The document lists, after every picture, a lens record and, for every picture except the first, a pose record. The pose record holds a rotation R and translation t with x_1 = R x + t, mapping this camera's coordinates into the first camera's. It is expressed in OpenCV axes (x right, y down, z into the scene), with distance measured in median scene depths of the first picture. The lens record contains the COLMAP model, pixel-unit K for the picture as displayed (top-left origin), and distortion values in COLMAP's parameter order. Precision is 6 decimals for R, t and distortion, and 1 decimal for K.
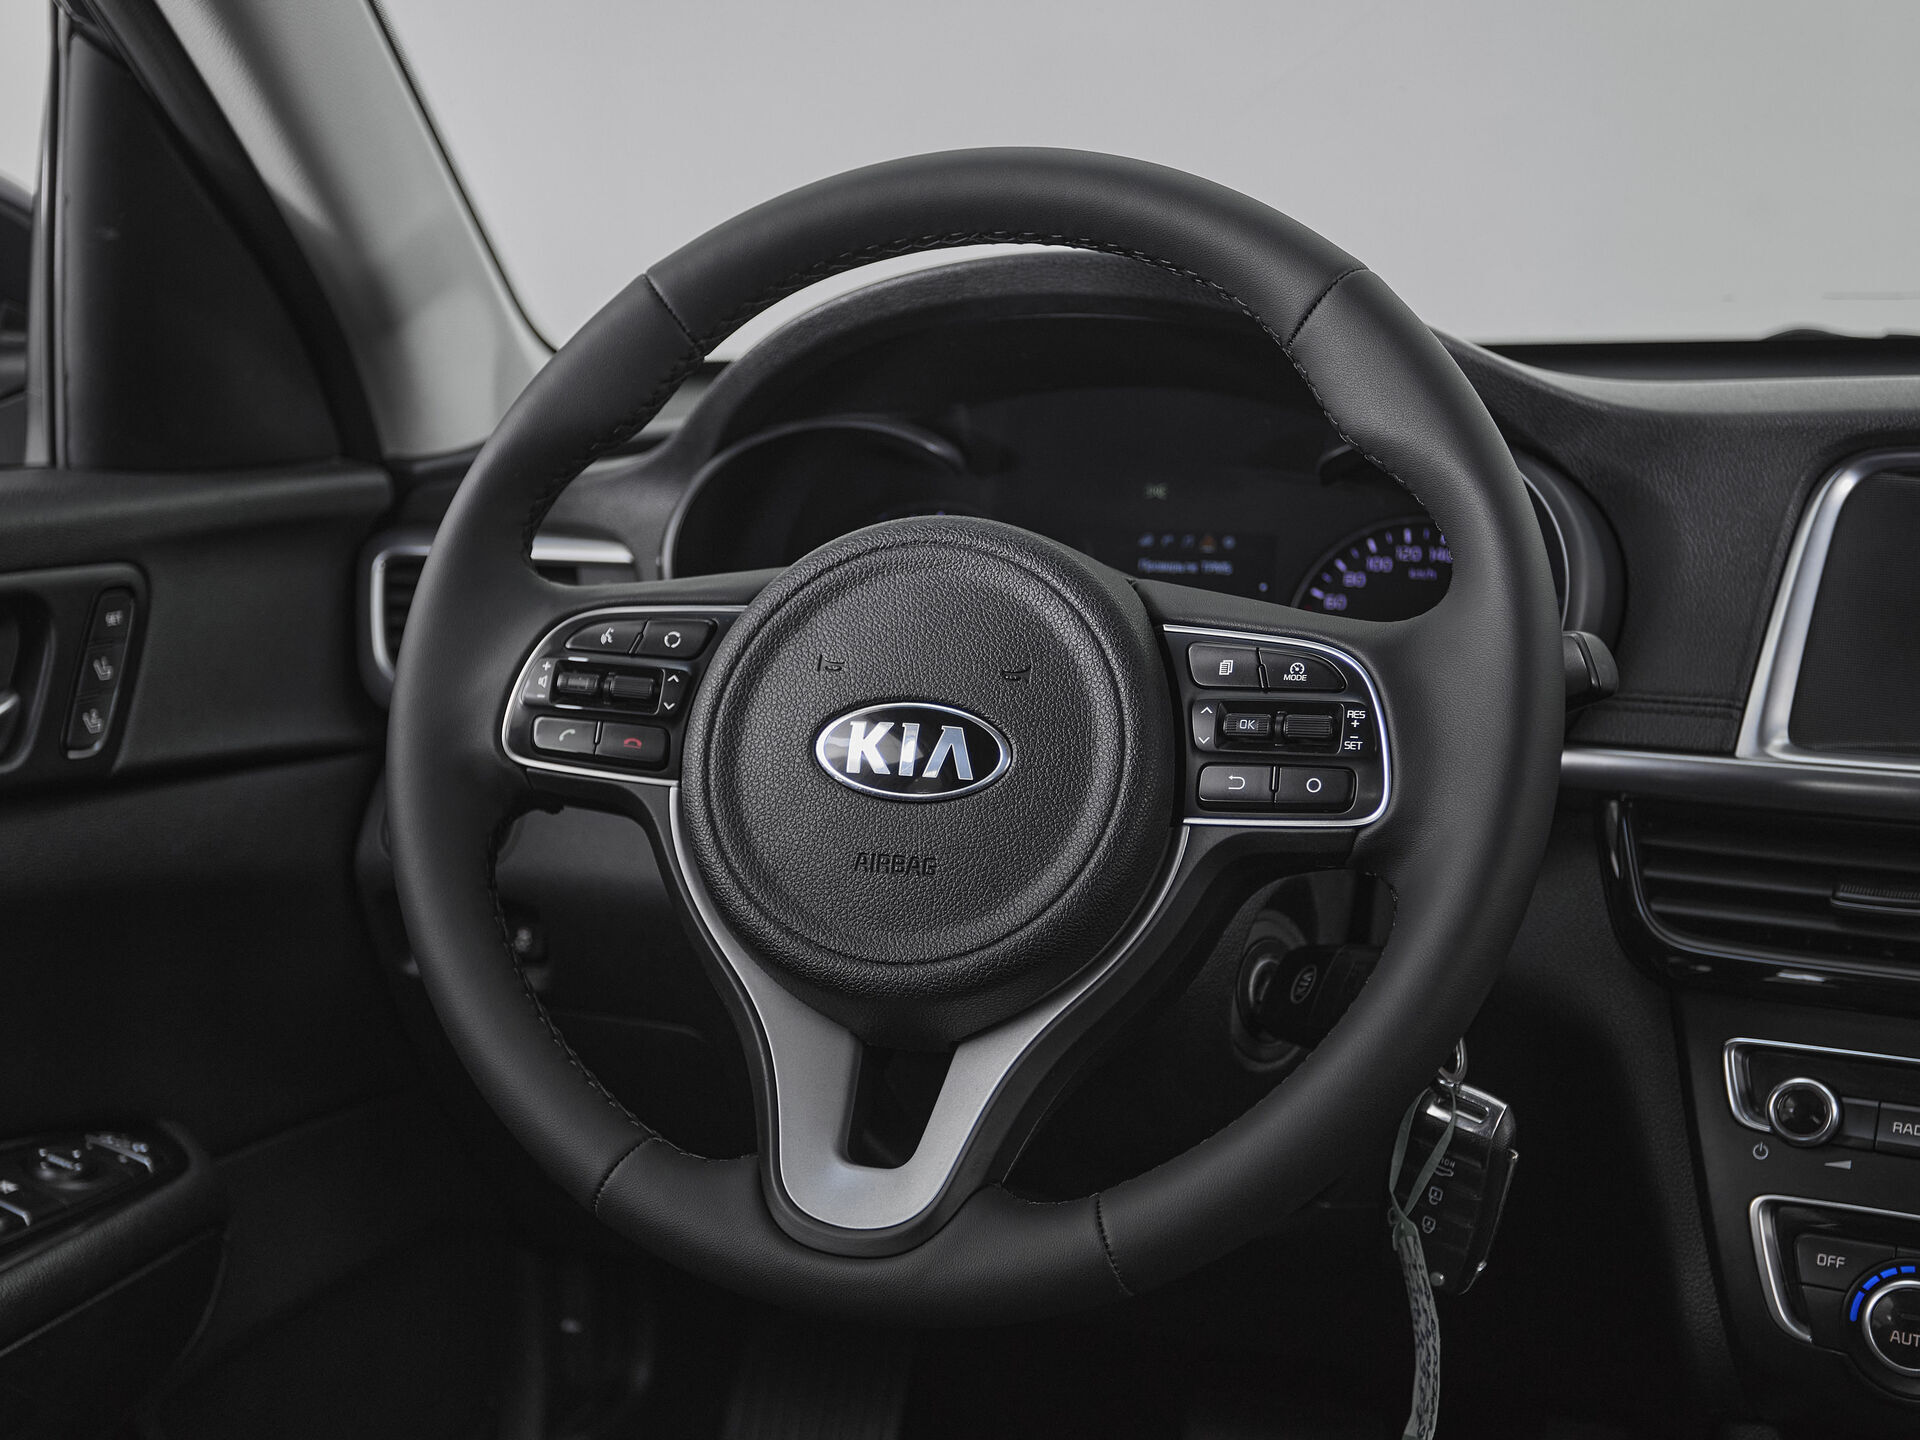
lens RADIAL K [[2375.0, 0, 885.3], [0, 2375.0, 747.5], [0, 0, 1]] dist [0.002655, 0.065336]
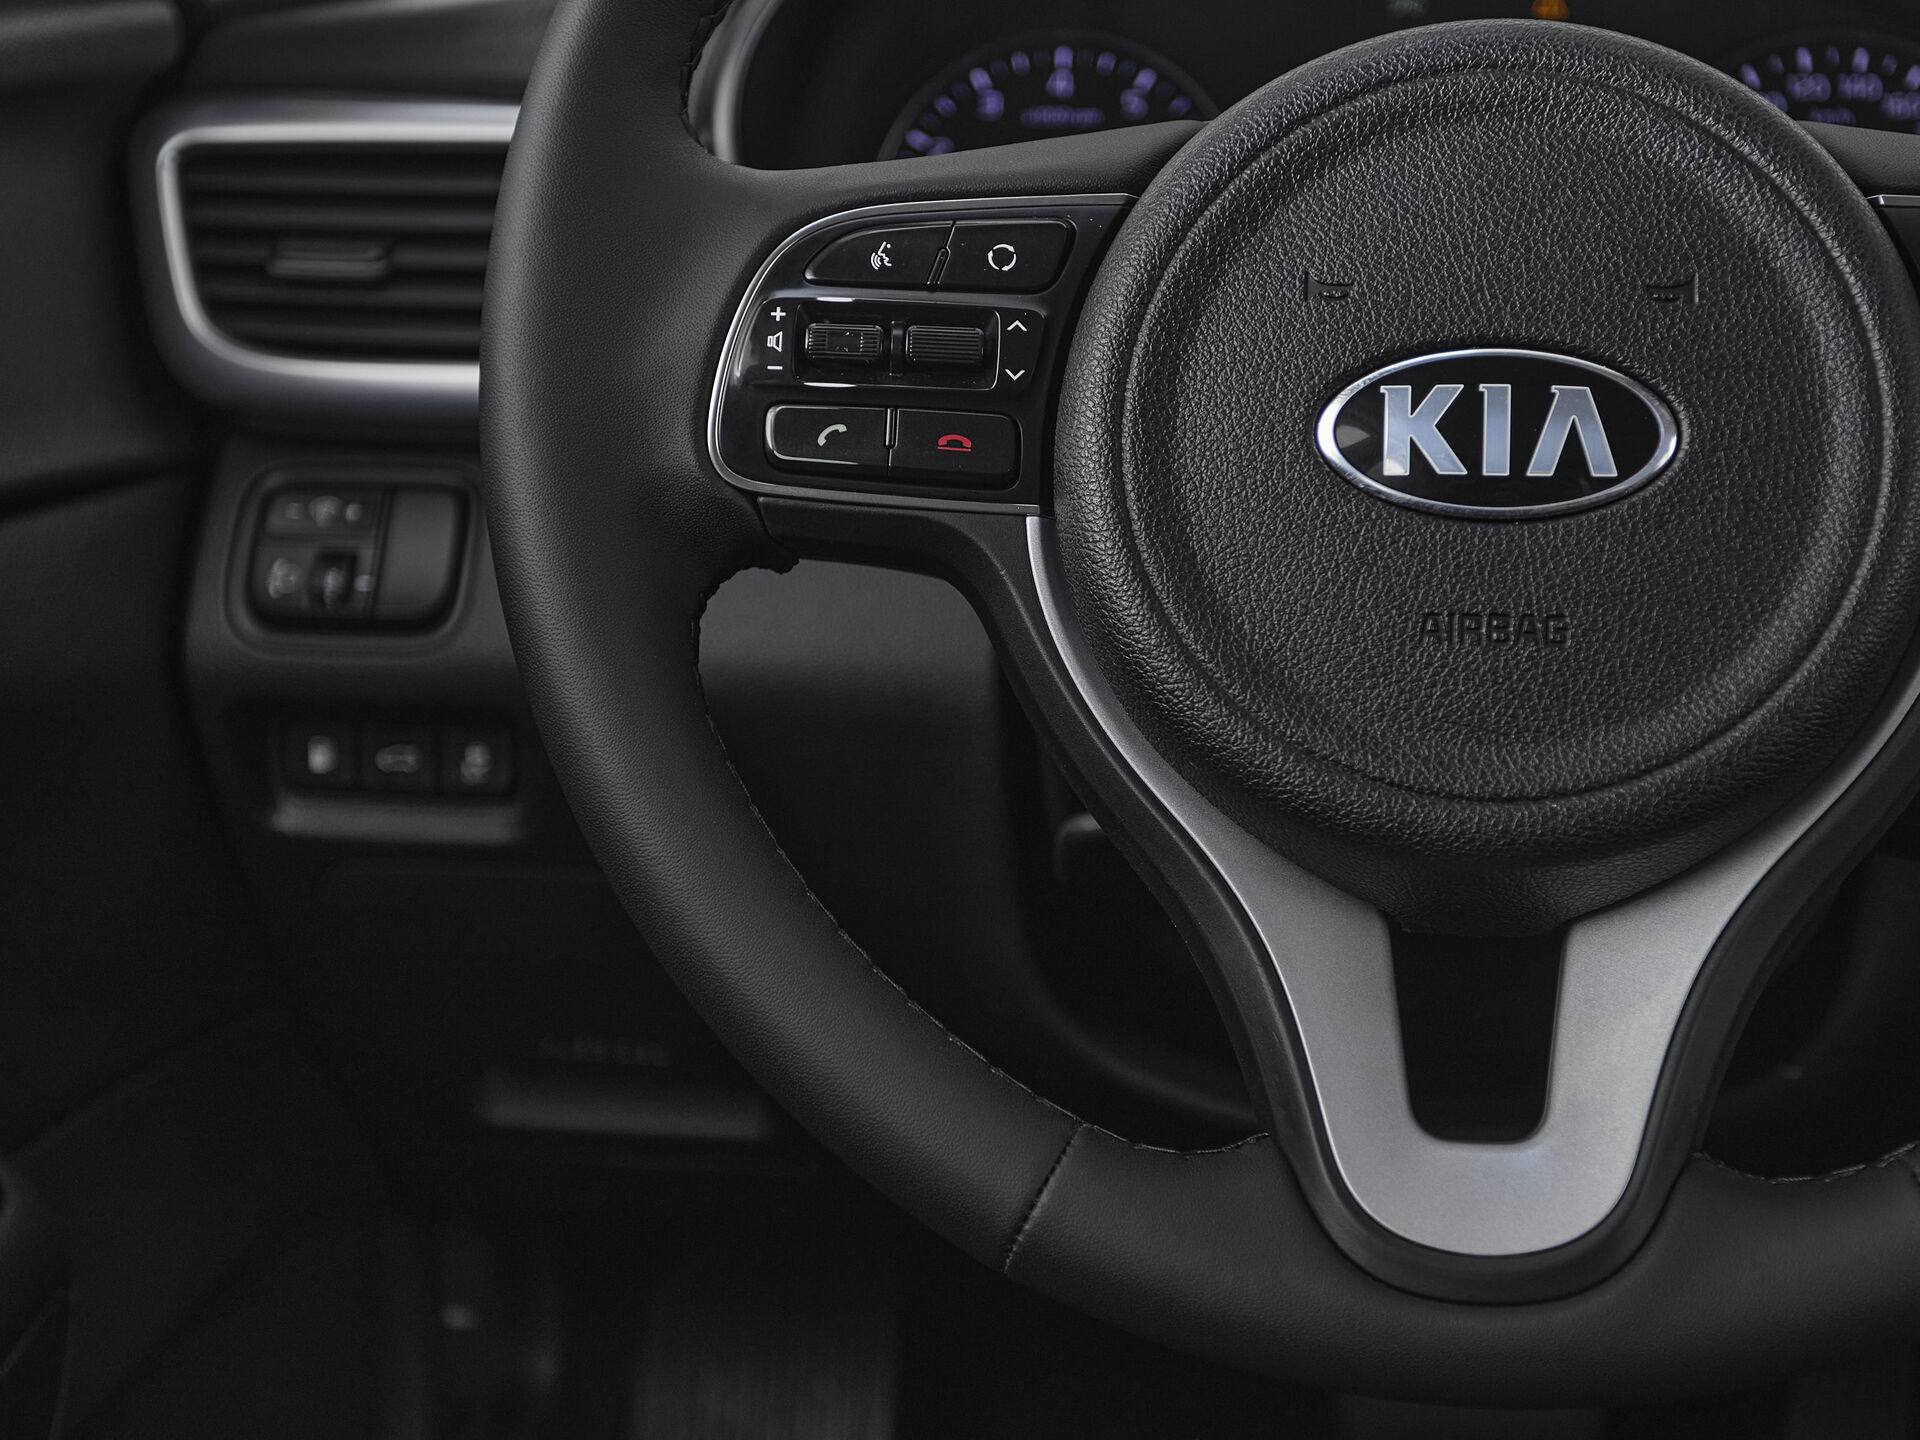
lens RADIAL K [[2964.8, 0, 959.3], [0, 2964.8, 739.8], [0, 0, 1]] dist [0.003721, 0.080345]
pose [[0.975317, -0.074756, 0.207770, -0.257086], [0.050243, 0.991398, 0.120855, -0.017047], [-0.215018, -0.107433, 0.970683, 0.297548]]
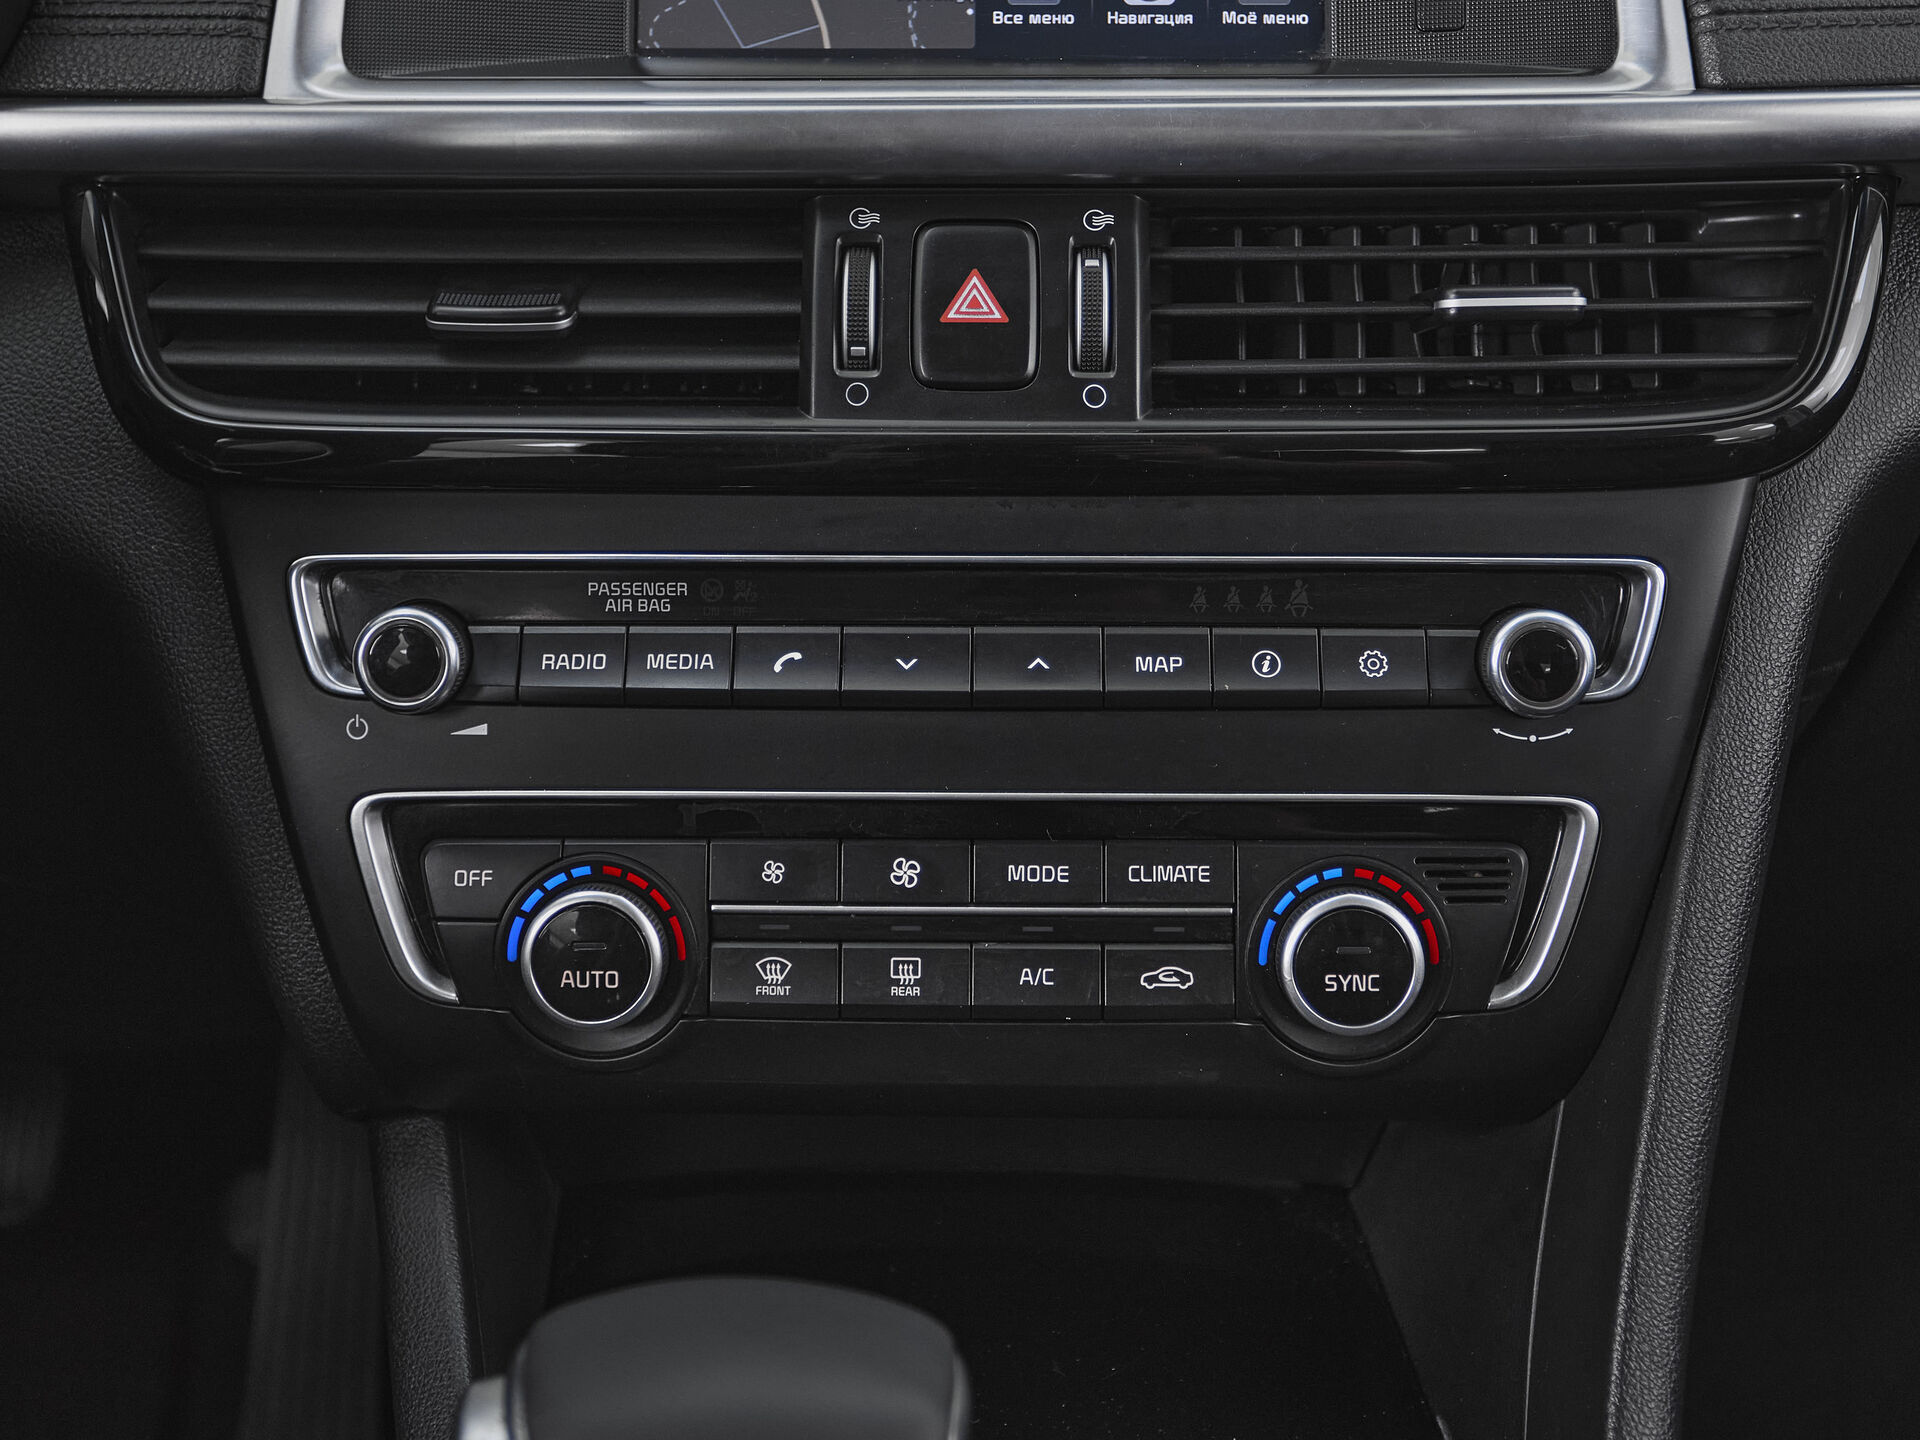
lens RADIAL K [[2511.9, 0, 957.0], [0, 2511.9, 620.2], [0, 0, 1]] dist [-0.002907, 0.009792]
pose [[0.889769, -0.158383, 0.428050, 0.239543], [0.075936, 0.976158, 0.203344, 0.018394], [-0.450051, -0.148425, 0.880582, 0.359643]]
